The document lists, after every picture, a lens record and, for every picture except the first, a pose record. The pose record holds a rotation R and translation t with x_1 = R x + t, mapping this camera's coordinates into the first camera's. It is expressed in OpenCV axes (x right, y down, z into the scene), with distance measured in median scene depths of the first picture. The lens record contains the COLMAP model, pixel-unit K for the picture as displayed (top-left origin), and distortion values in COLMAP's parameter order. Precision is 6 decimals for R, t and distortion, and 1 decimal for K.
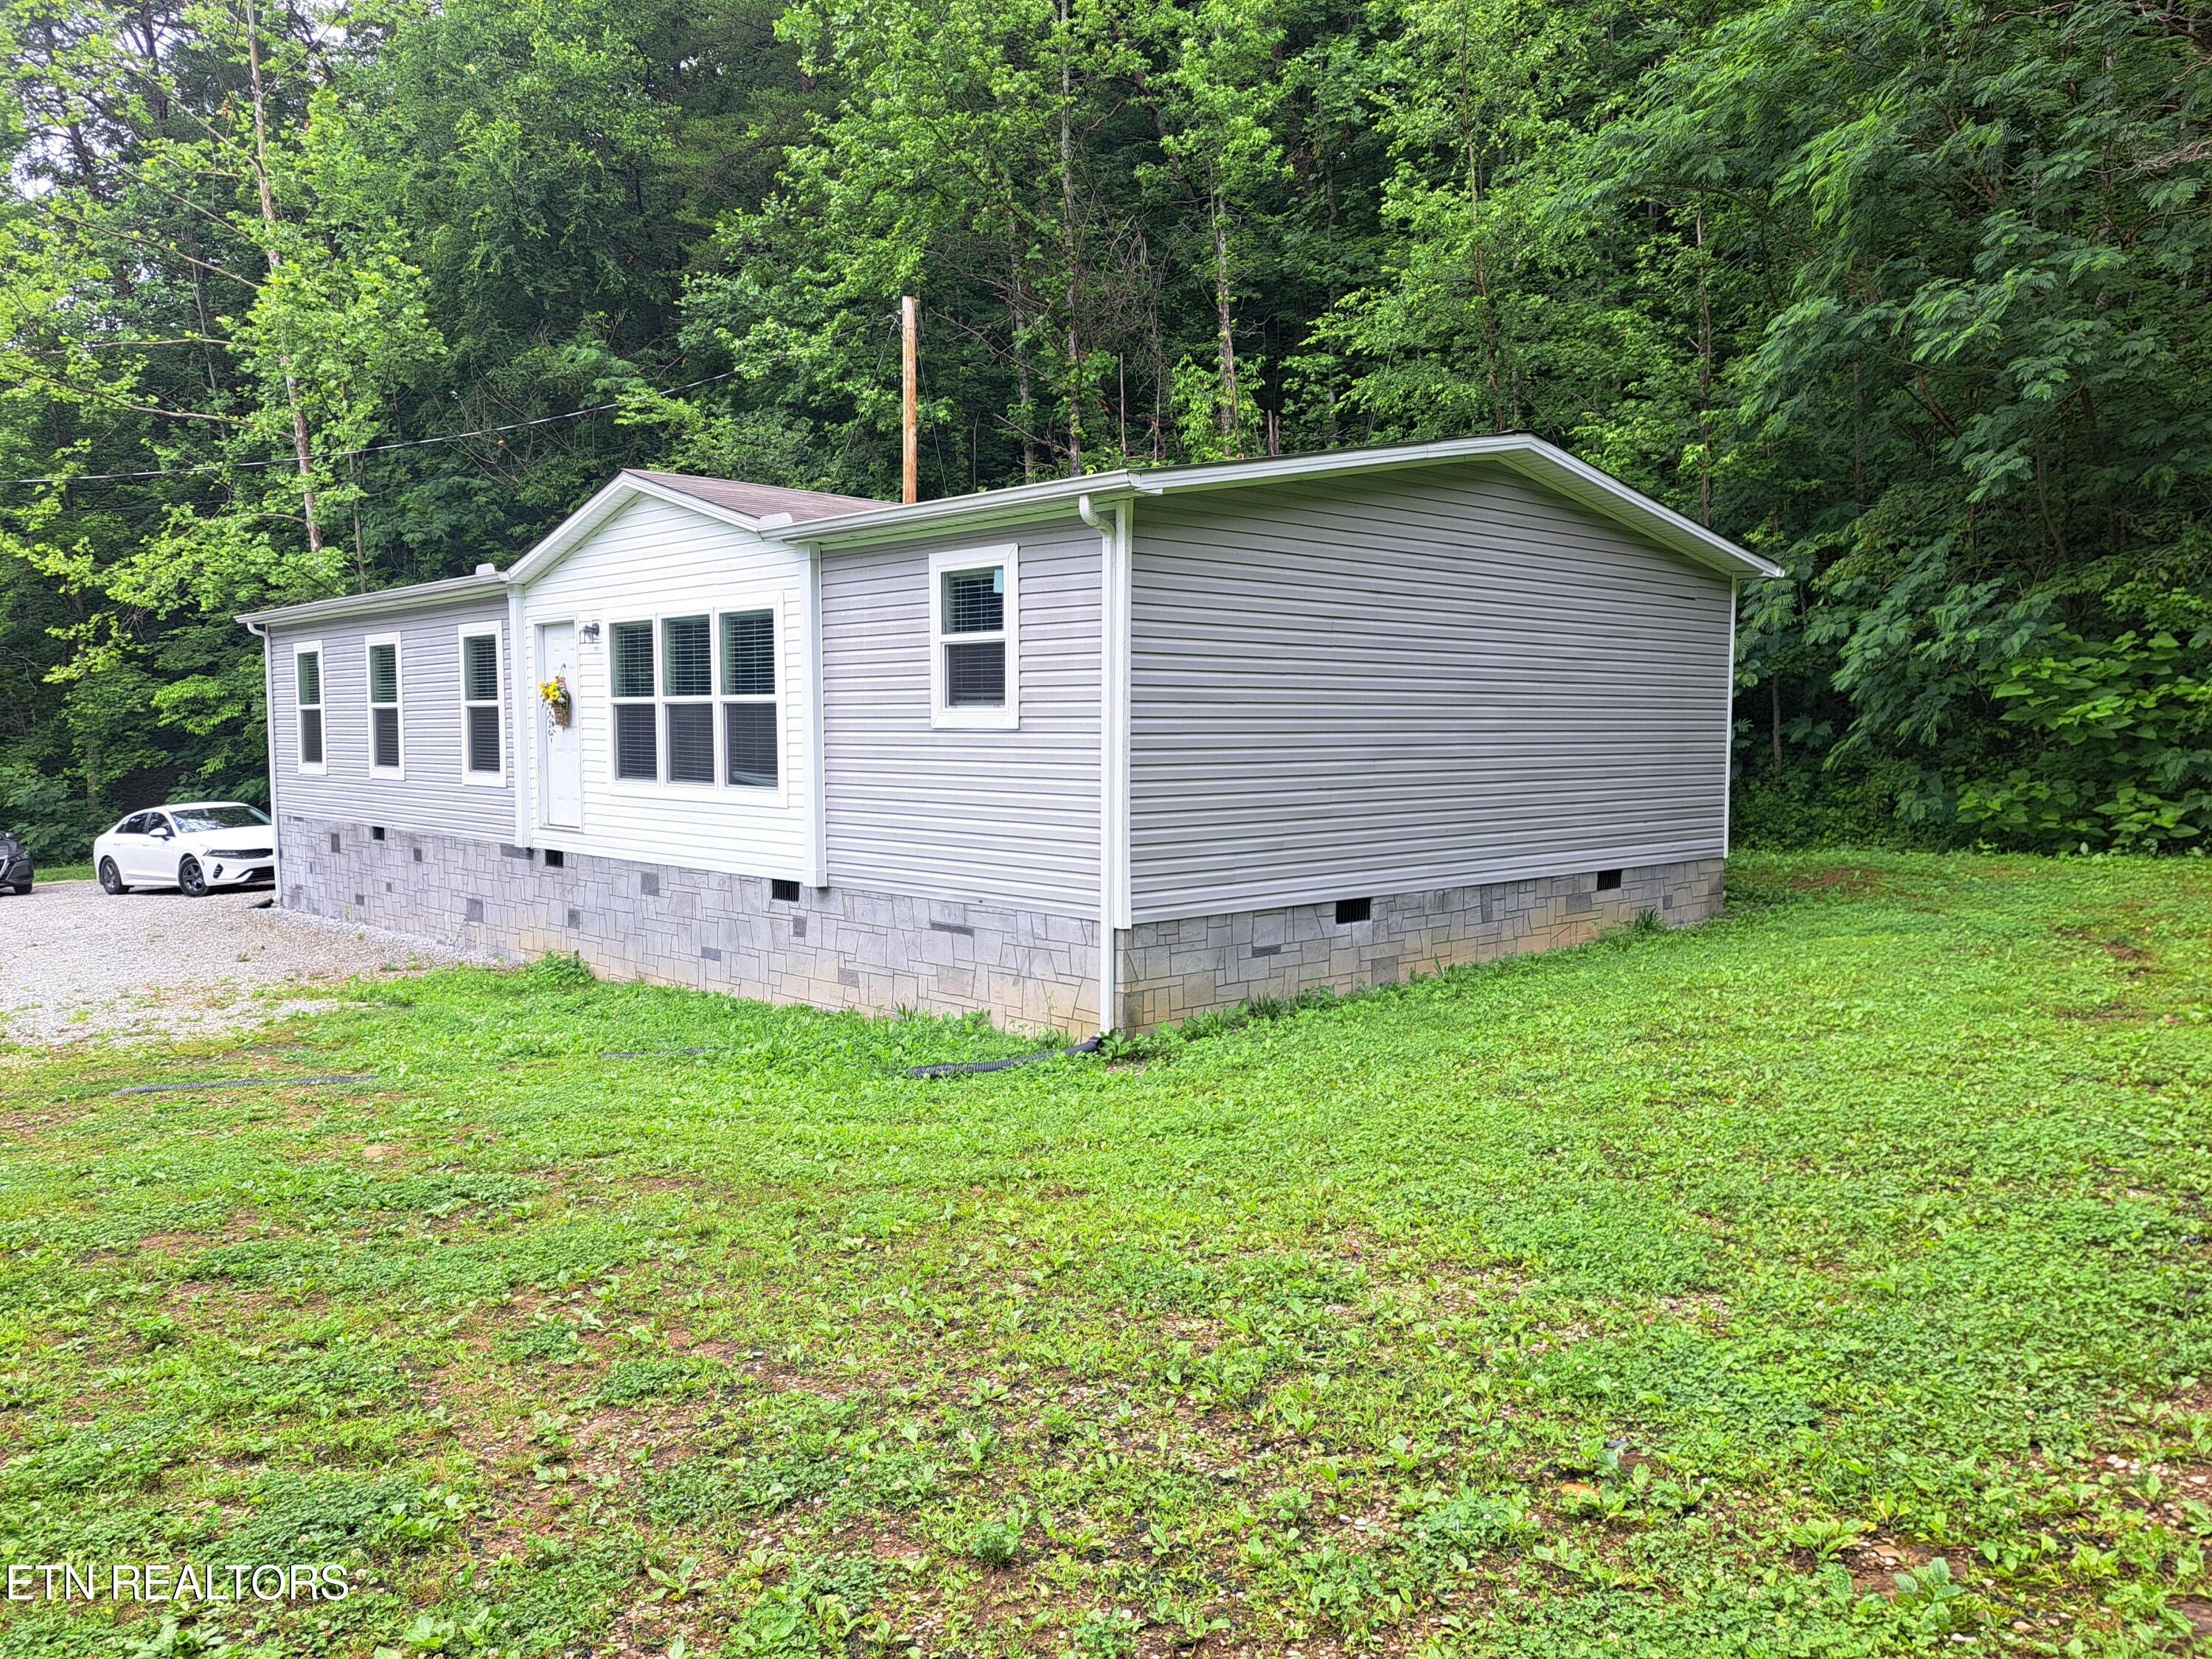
lens RADIAL K [[1563.8, 0, 1091.3], [0, 1563.8, 837.0], [0, 0, 1]] dist [0.071876, -0.075774]
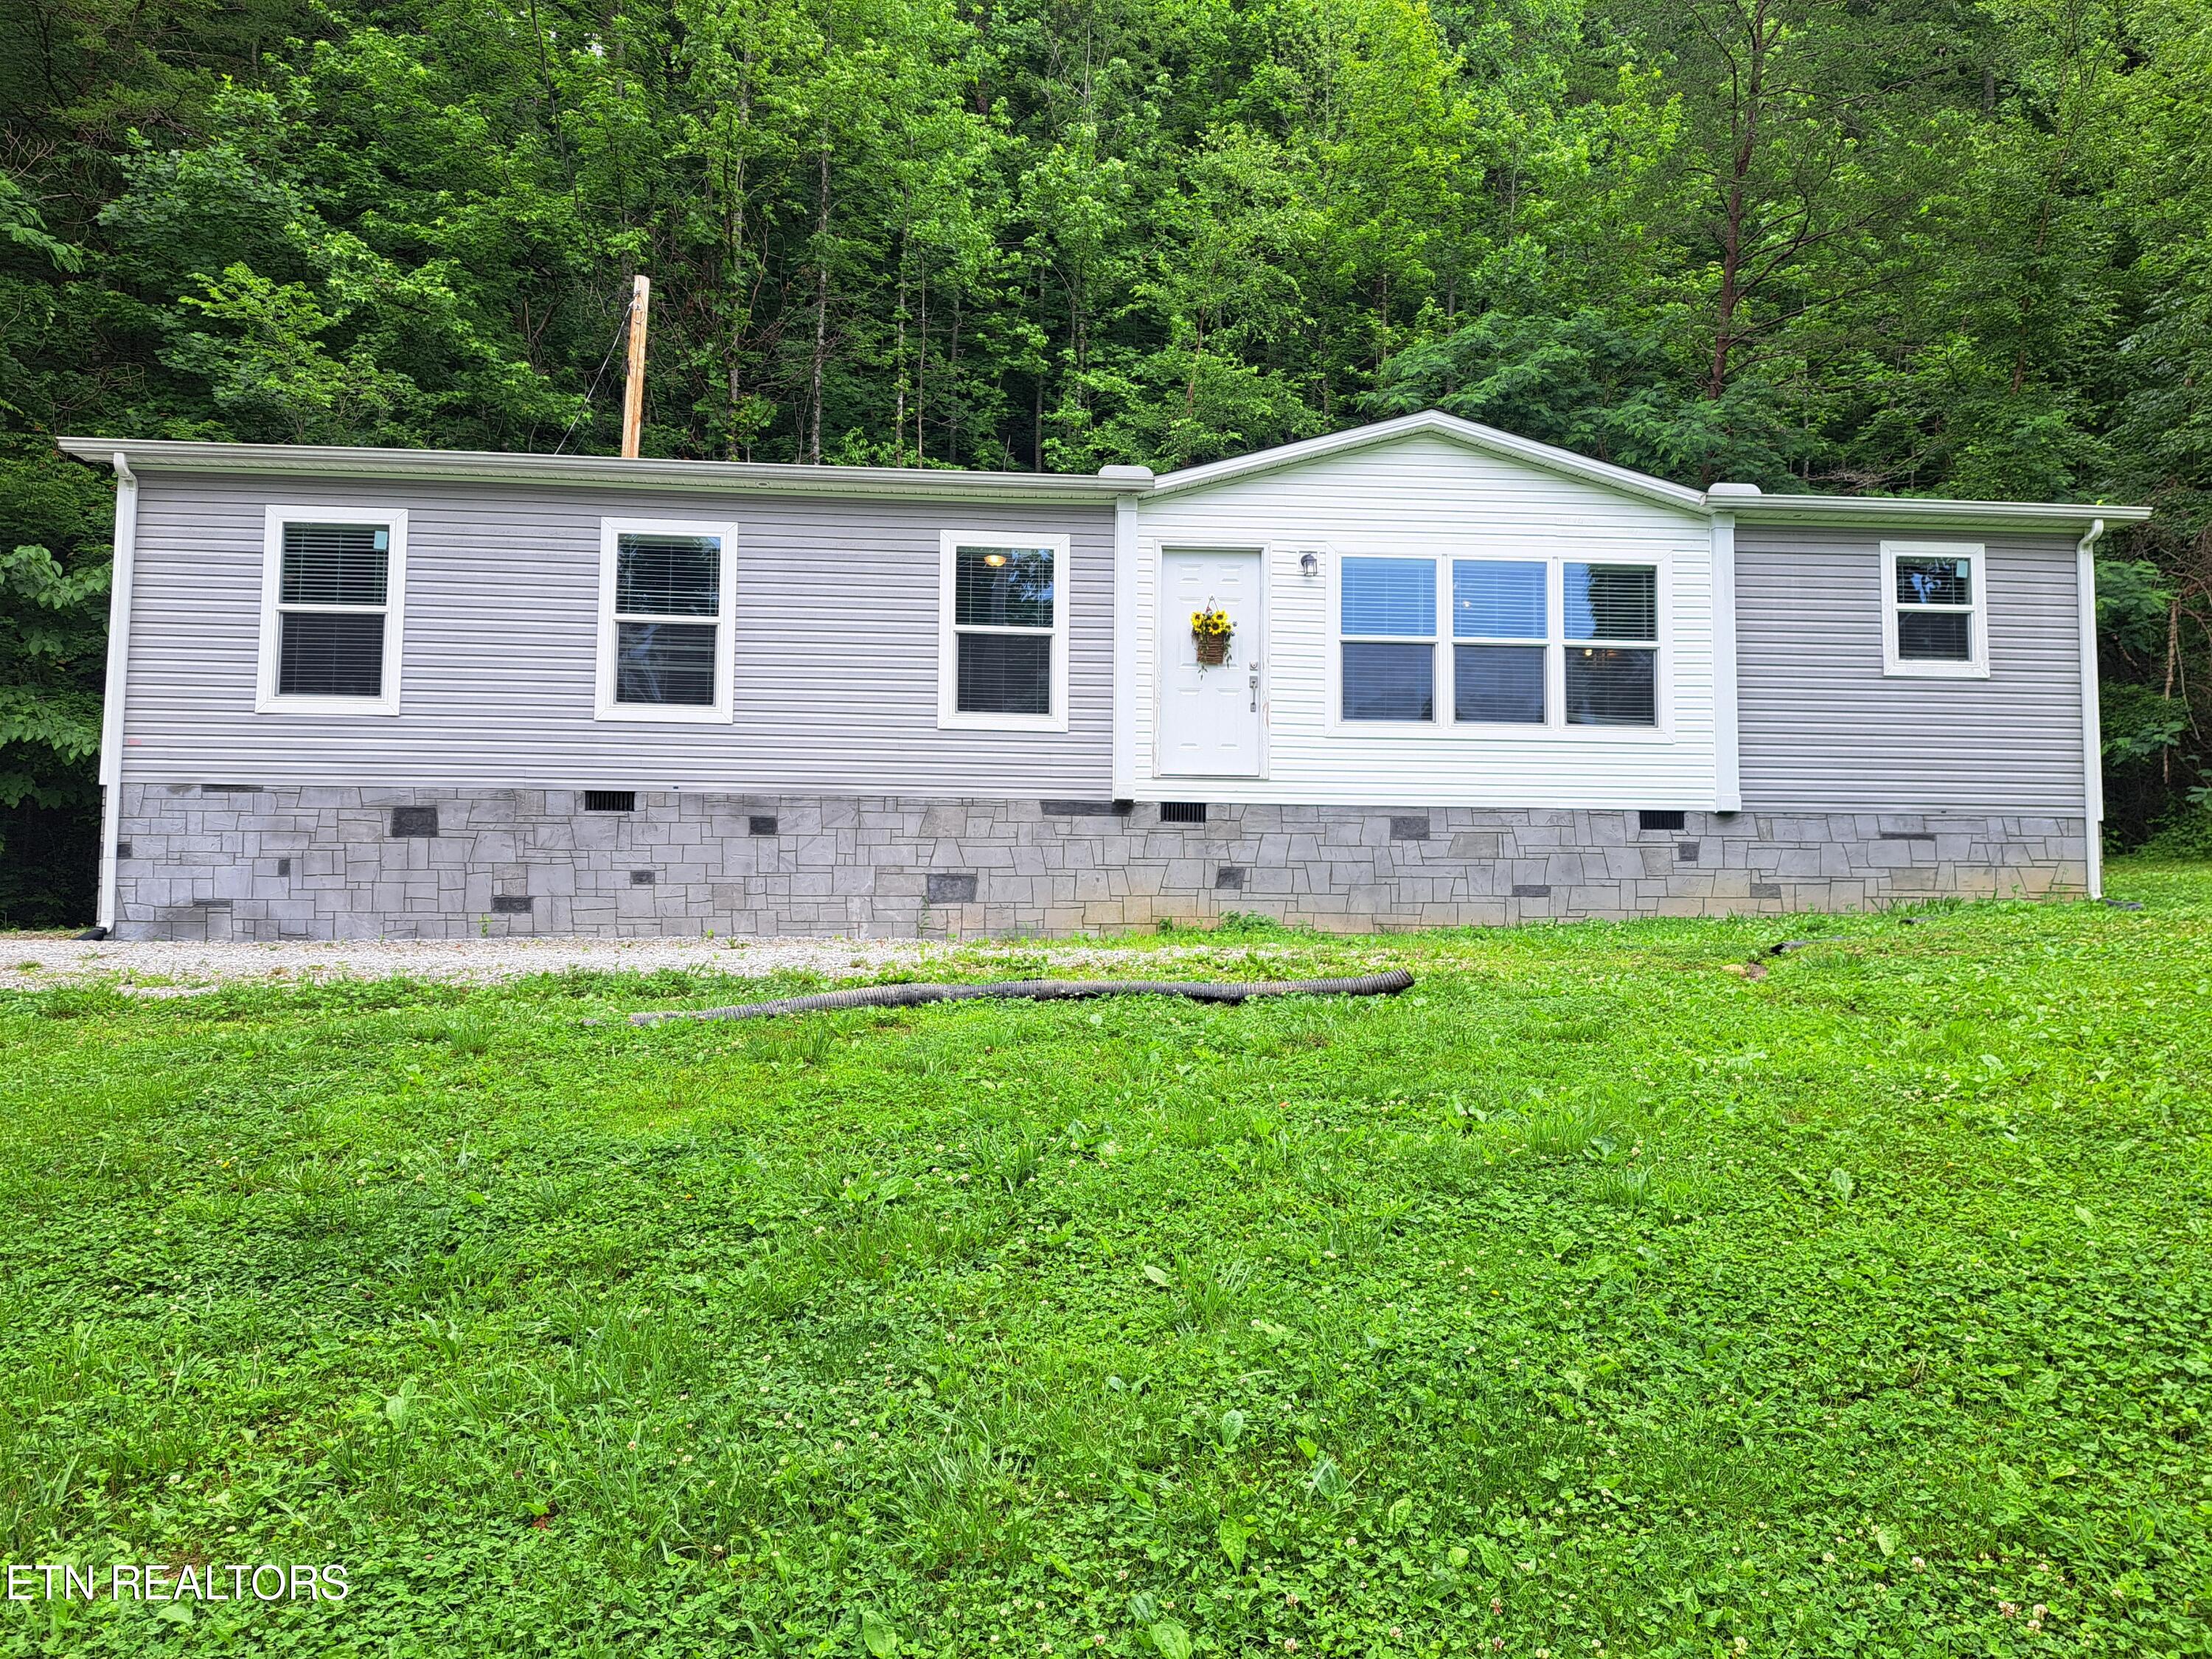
lens RADIAL K [[1563.8, 0, 1101.7], [0, 1563.8, 824.7], [0, 0, 1]] dist [0.071876, -0.075774]
pose [[0.622897, 0.065606, 0.779548, -1.241281], [0.044995, 0.991823, -0.119425, 0.144488], [-0.781009, 0.109466, 0.614852, 0.610282]]
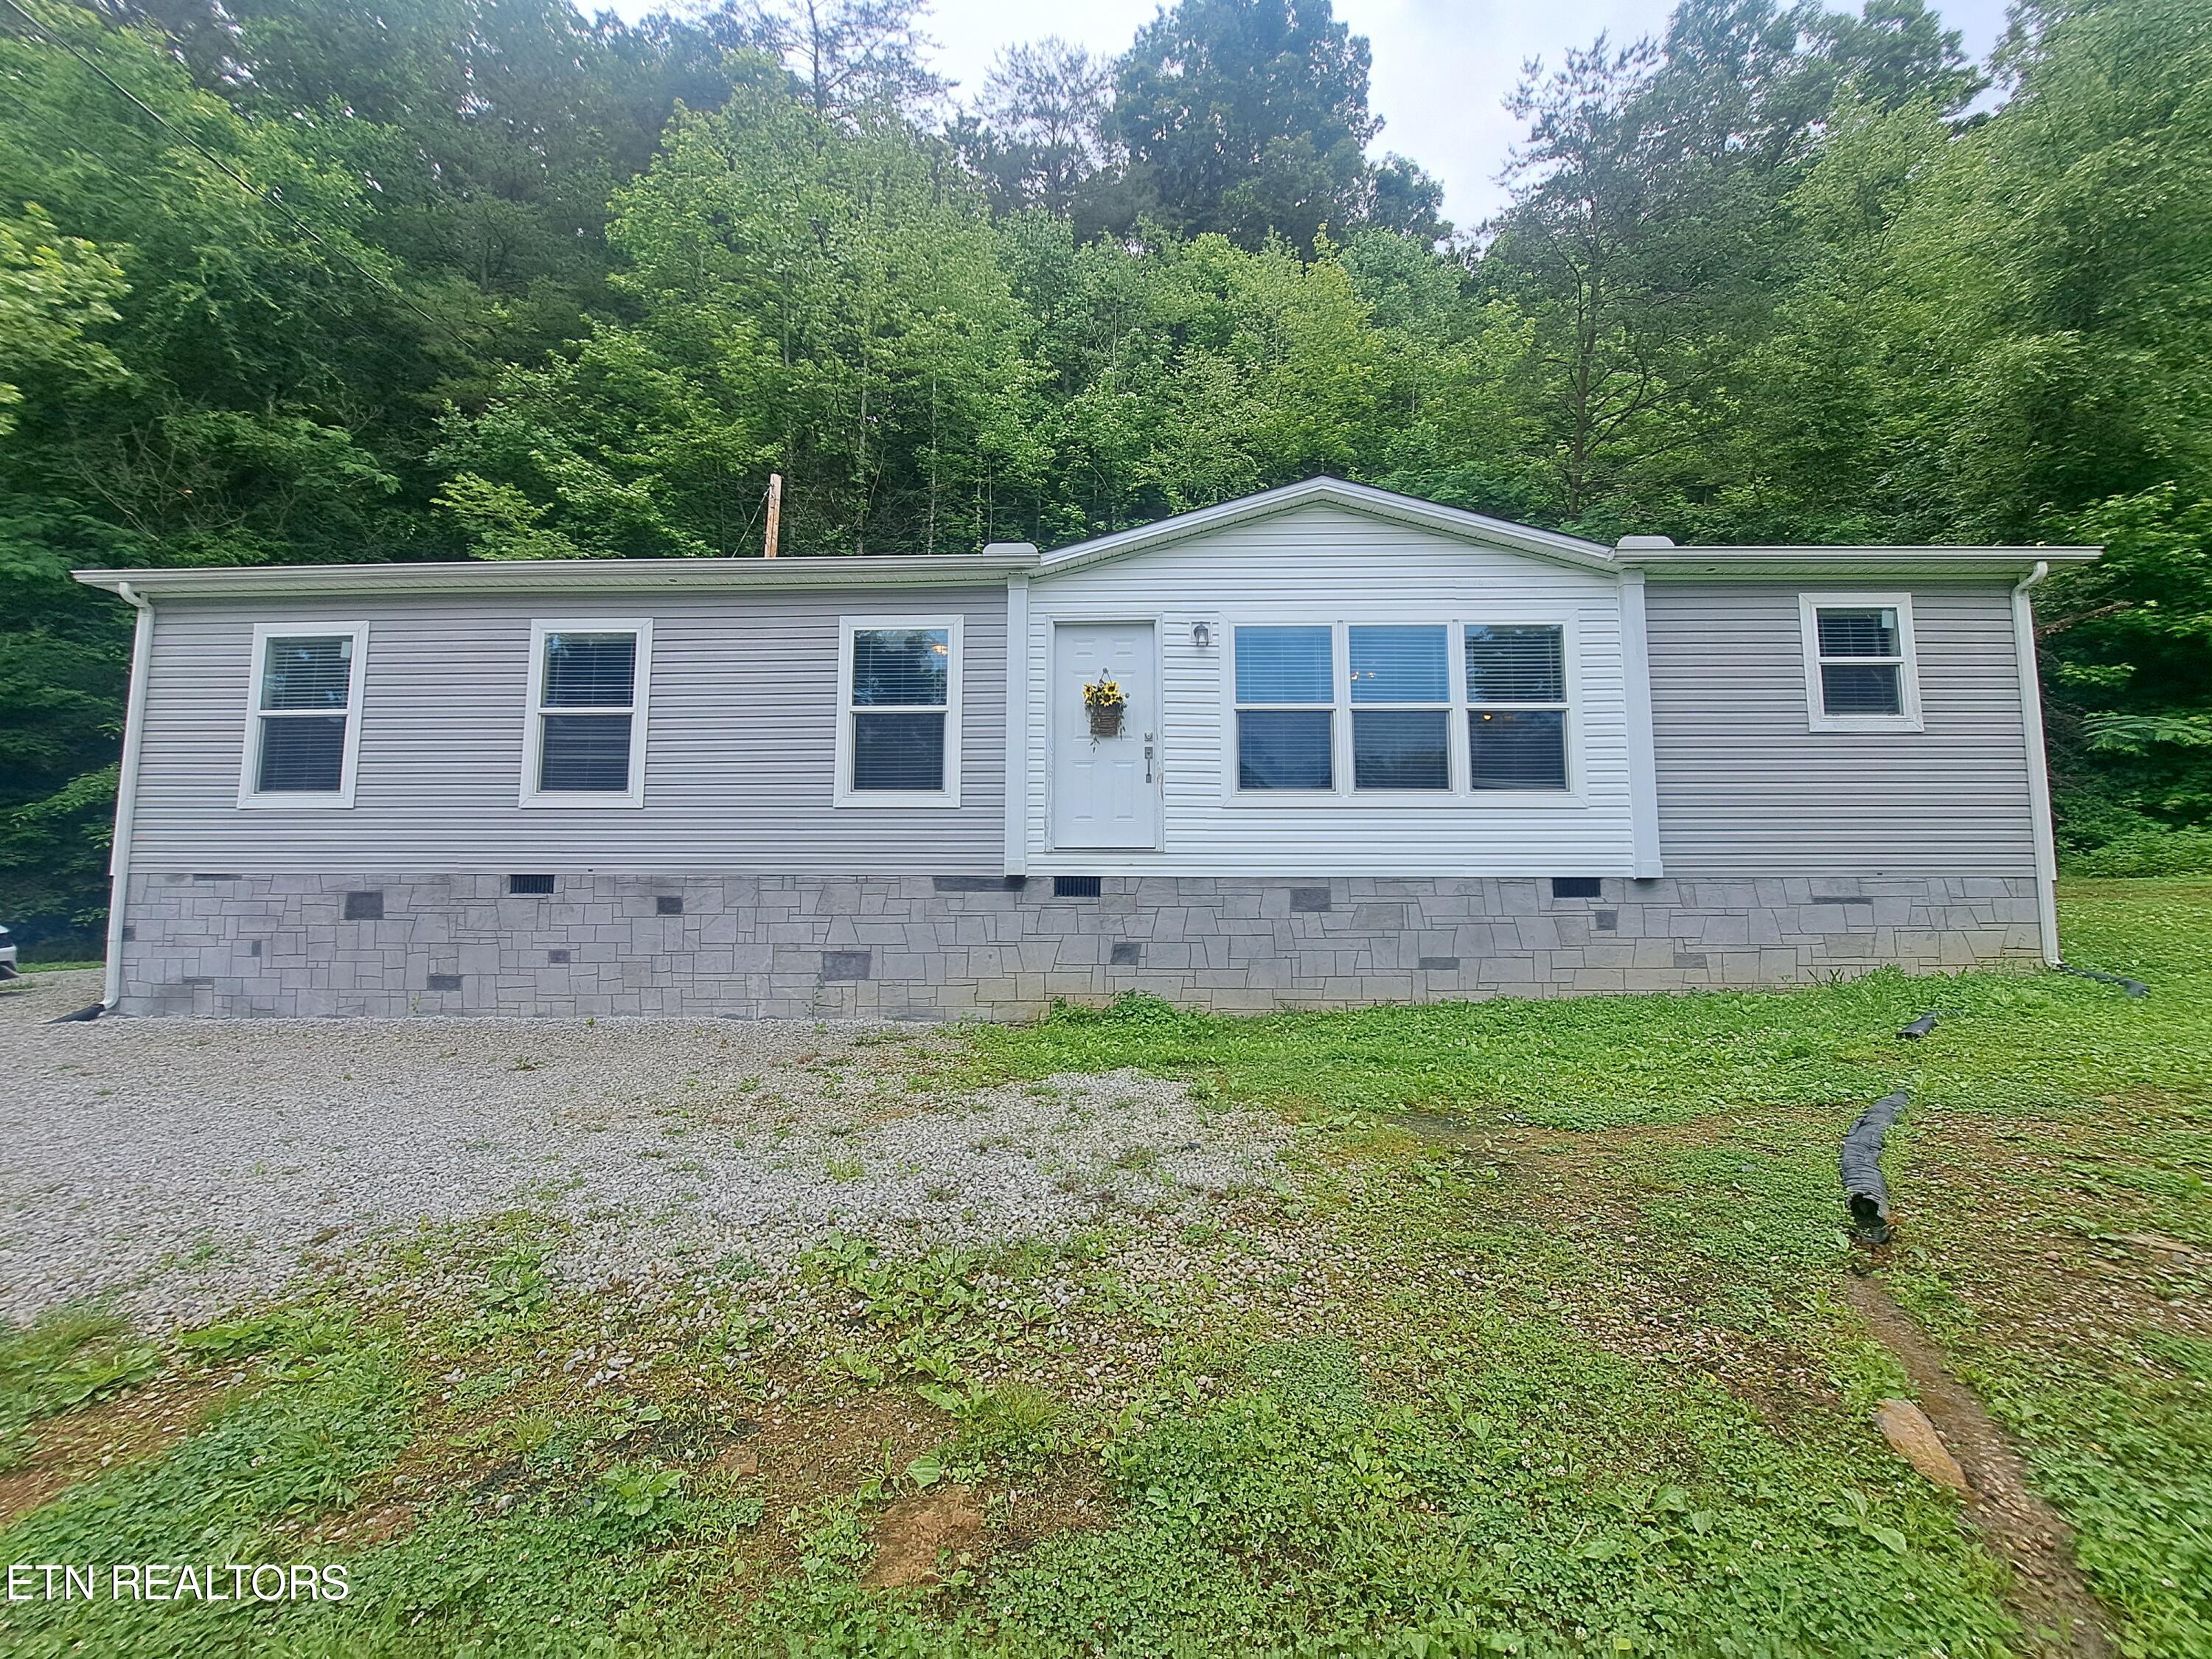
lens RADIAL K [[875.9, 0, 1088.4], [0, 875.9, 812.2], [0, 0, 1]] dist [-0.018167, 0.001690]
pose [[0.710767, 0.064588, 0.700456, -0.806300], [0.047287, 0.989136, -0.139191, 0.048057], [-0.701836, 0.132055, 0.699991, 0.786817]]
